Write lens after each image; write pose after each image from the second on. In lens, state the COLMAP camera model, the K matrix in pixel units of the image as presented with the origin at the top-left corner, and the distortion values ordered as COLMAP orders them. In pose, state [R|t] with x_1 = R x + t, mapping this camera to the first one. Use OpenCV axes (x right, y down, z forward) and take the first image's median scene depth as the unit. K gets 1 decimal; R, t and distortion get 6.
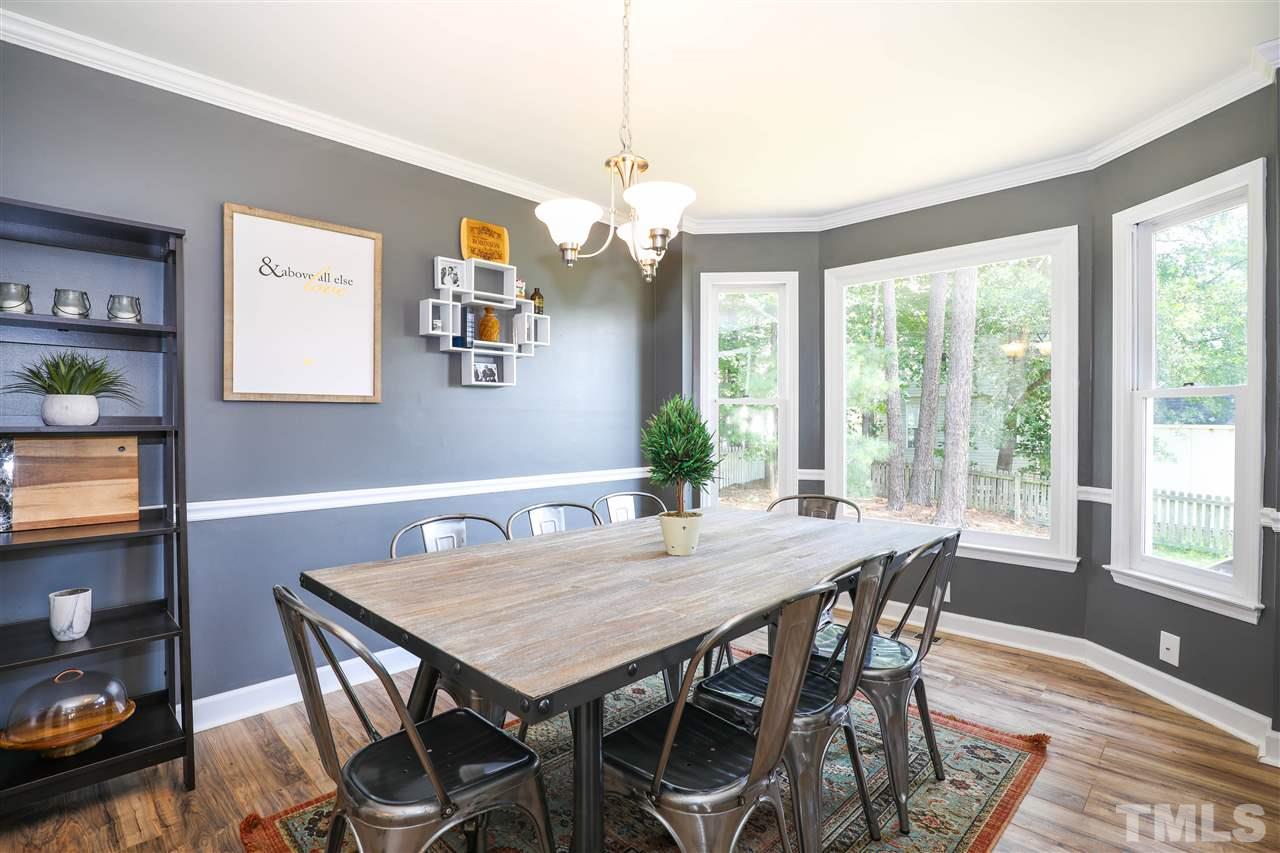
lens RADIAL K [[615.8, 0, 643.6], [0, 615.8, 423.0], [0, 0, 1]] dist [-0.032570, 0.007527]
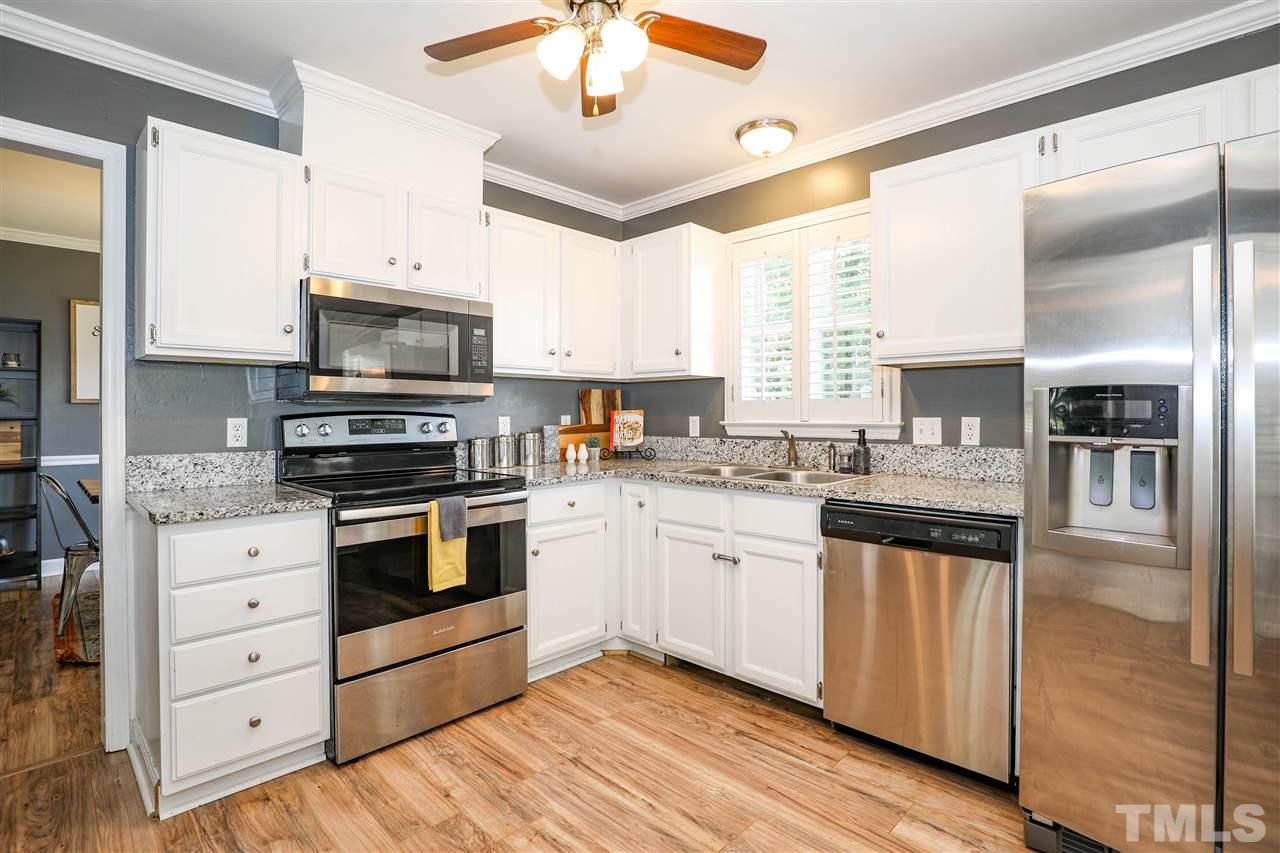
lens RADIAL K [[615.8, 0, 645.9], [0, 615.8, 413.3], [0, 0, 1]] dist [-0.032570, 0.007527]
pose [[0.999166, -0.004393, 0.040593, 1.203514], [0.004636, 0.999972, -0.005904, 0.016354], [-0.040566, 0.006088, 0.999158, -1.117142]]
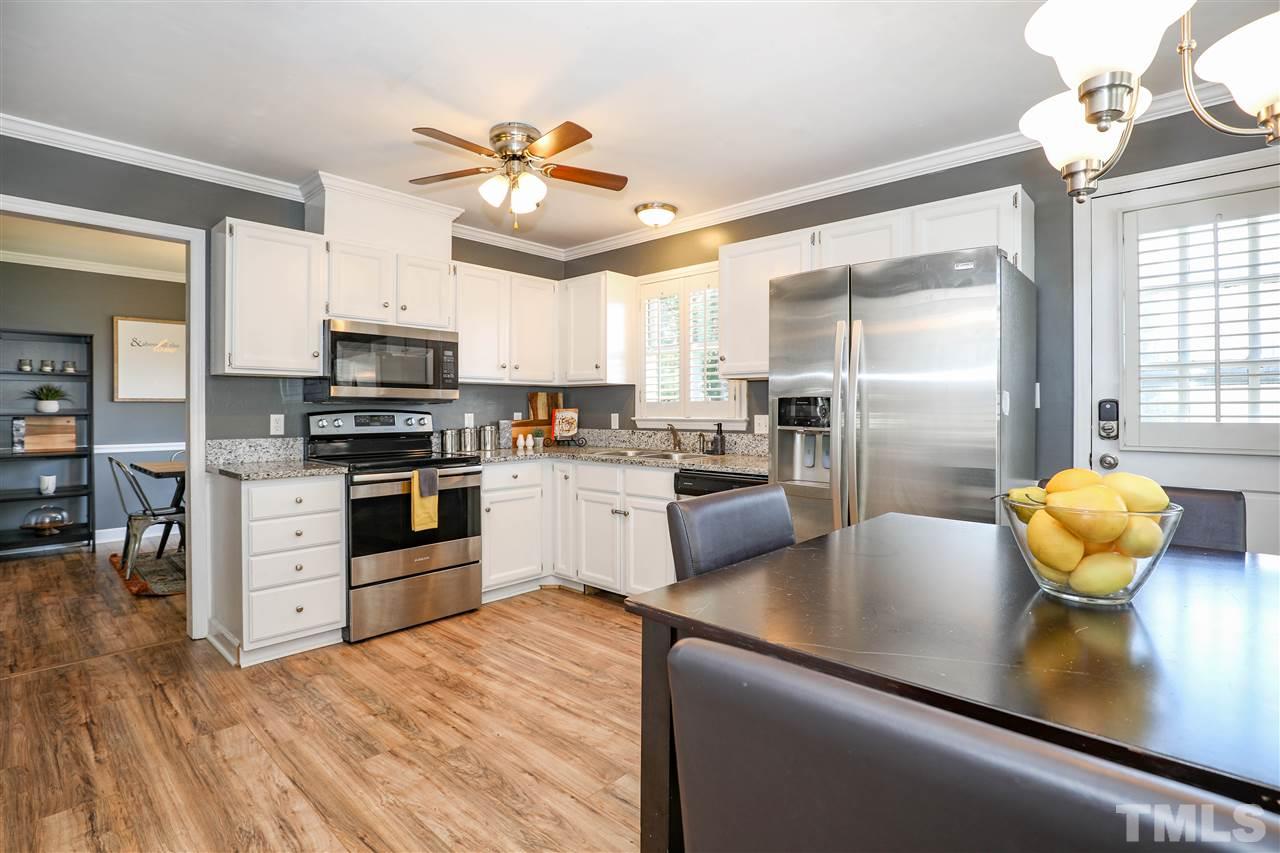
lens RADIAL K [[615.8, 0, 648.5], [0, 615.8, 412.6], [0, 0, 1]] dist [-0.032570, 0.007527]
pose [[0.997571, -0.002826, 0.069597, 1.370492], [0.002885, 0.999996, -0.000753, 0.014021], [-0.069595, 0.000952, 0.997575, -1.664793]]
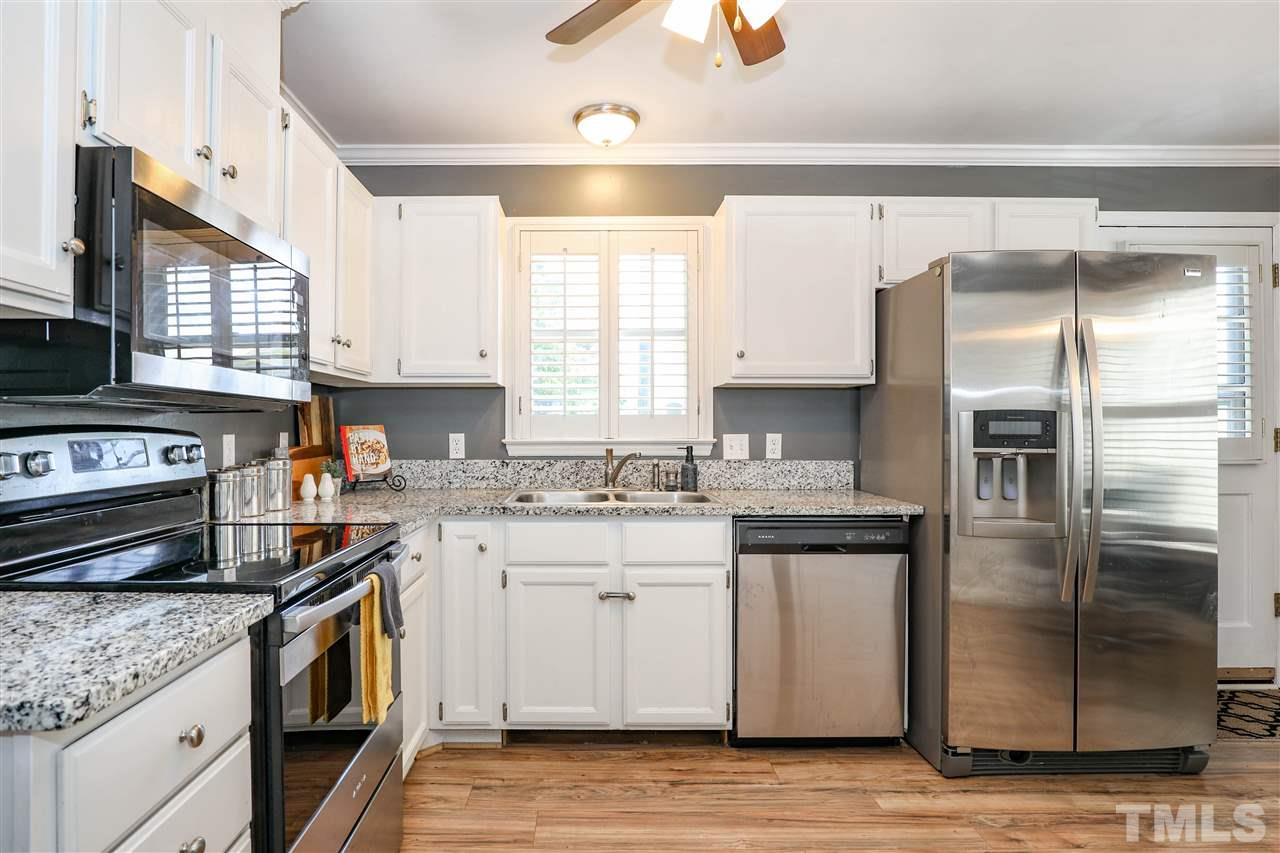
lens RADIAL K [[694.3, 0, 591.6], [0, 694.3, 424.3], [0, 0, 1]] dist [-0.022760, 0.004710]
pose [[0.698317, 0.001981, 0.715786, 0.514215], [0.005801, 0.999948, -0.008426, 0.009550], [-0.715765, 0.010037, 0.698269, -0.717408]]
